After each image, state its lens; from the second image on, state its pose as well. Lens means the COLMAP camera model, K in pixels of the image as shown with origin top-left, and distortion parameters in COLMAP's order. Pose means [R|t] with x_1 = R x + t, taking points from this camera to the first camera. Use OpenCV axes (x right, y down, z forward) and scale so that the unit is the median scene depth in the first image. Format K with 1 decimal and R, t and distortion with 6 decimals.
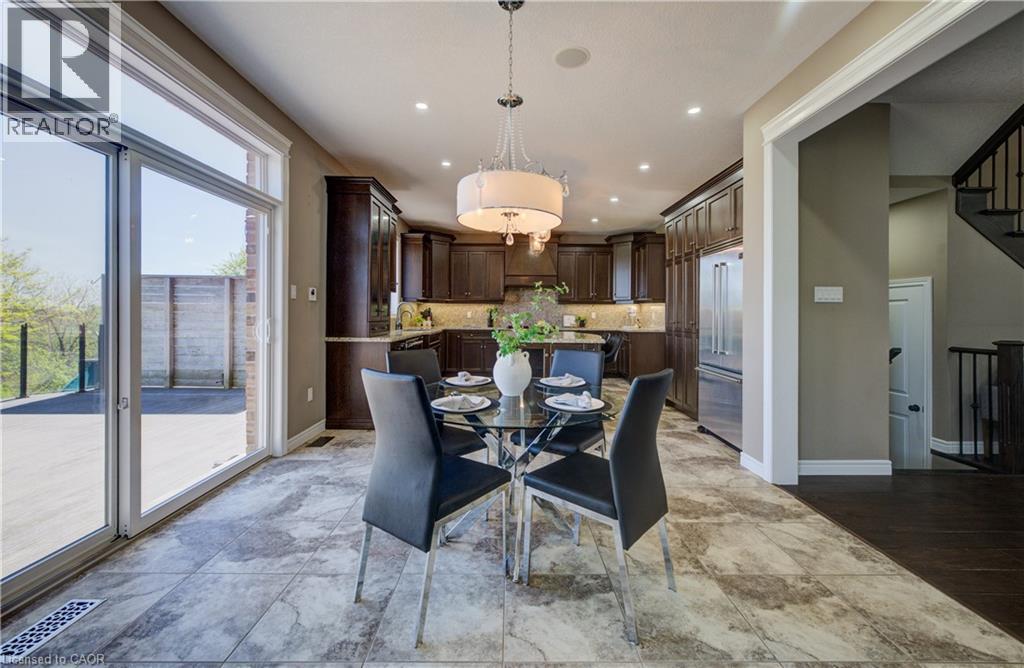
lens RADIAL K [[409.5, 0, 515.2], [0, 409.5, 316.4], [0, 0, 1]] dist [-0.000445, 0.002179]
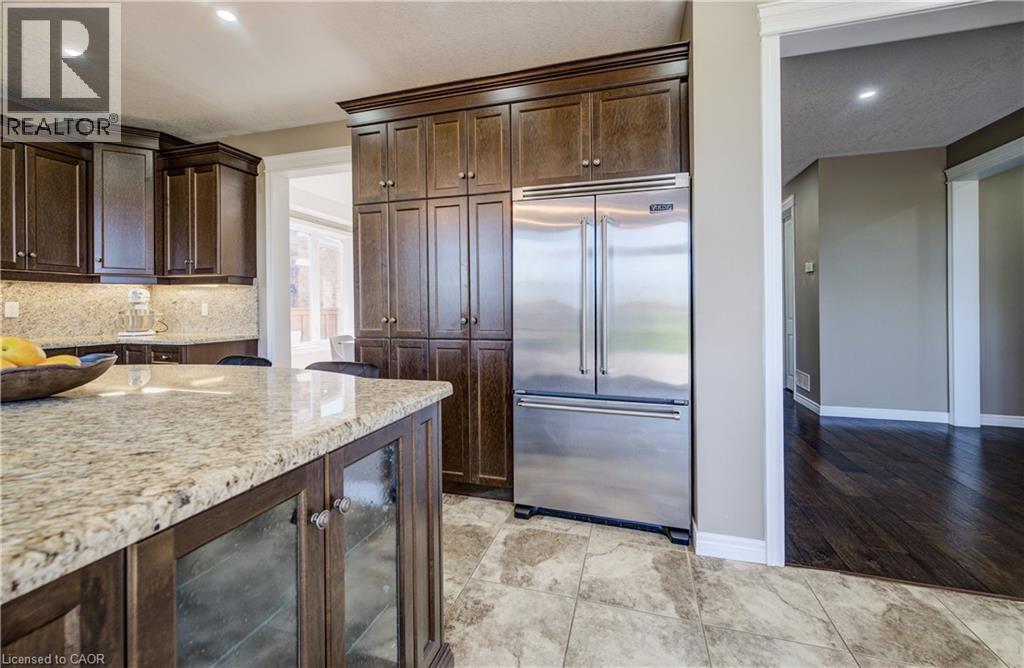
lens RADIAL K [[409.5, 0, 517.3], [0, 409.5, 312.0], [0, 0, 1]] dist [-0.000445, 0.002179]
pose [[0.295918, -0.016919, 0.955064, -0.042528], [0.006100, 0.999856, 0.015822, -0.003121], [-0.955194, 0.001144, 0.295979, 0.454013]]
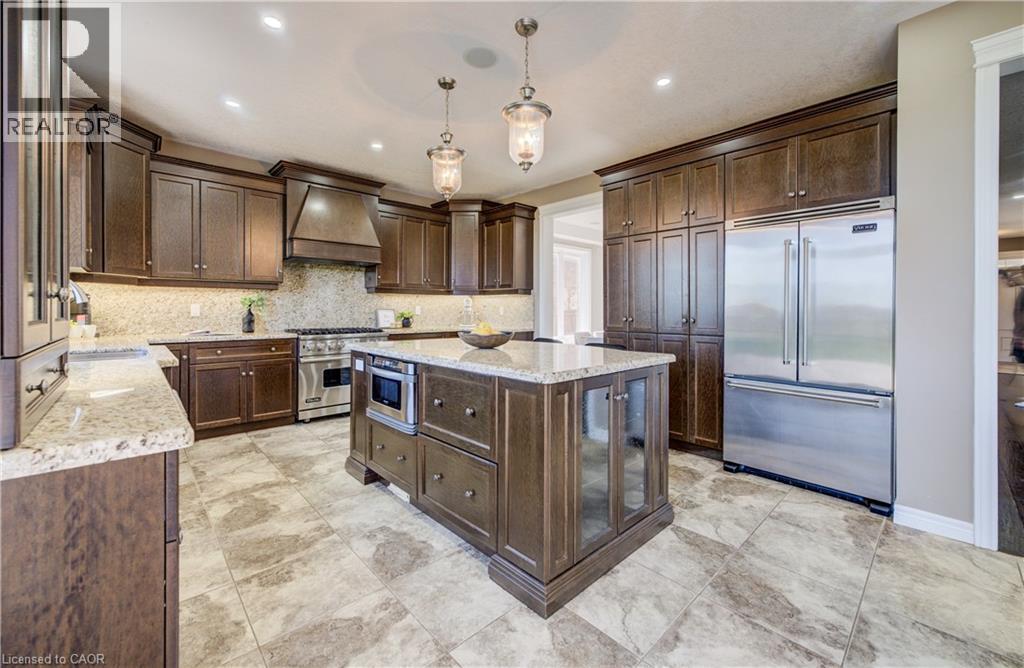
lens RADIAL K [[409.5, 0, 515.0], [0, 409.5, 315.8], [0, 0, 1]] dist [-0.000445, 0.002179]
pose [[0.736630, -0.013763, 0.676156, -0.172538], [0.002998, 0.999850, 0.017086, -0.004768], [-0.676289, -0.010559, 0.736561, 0.391501]]
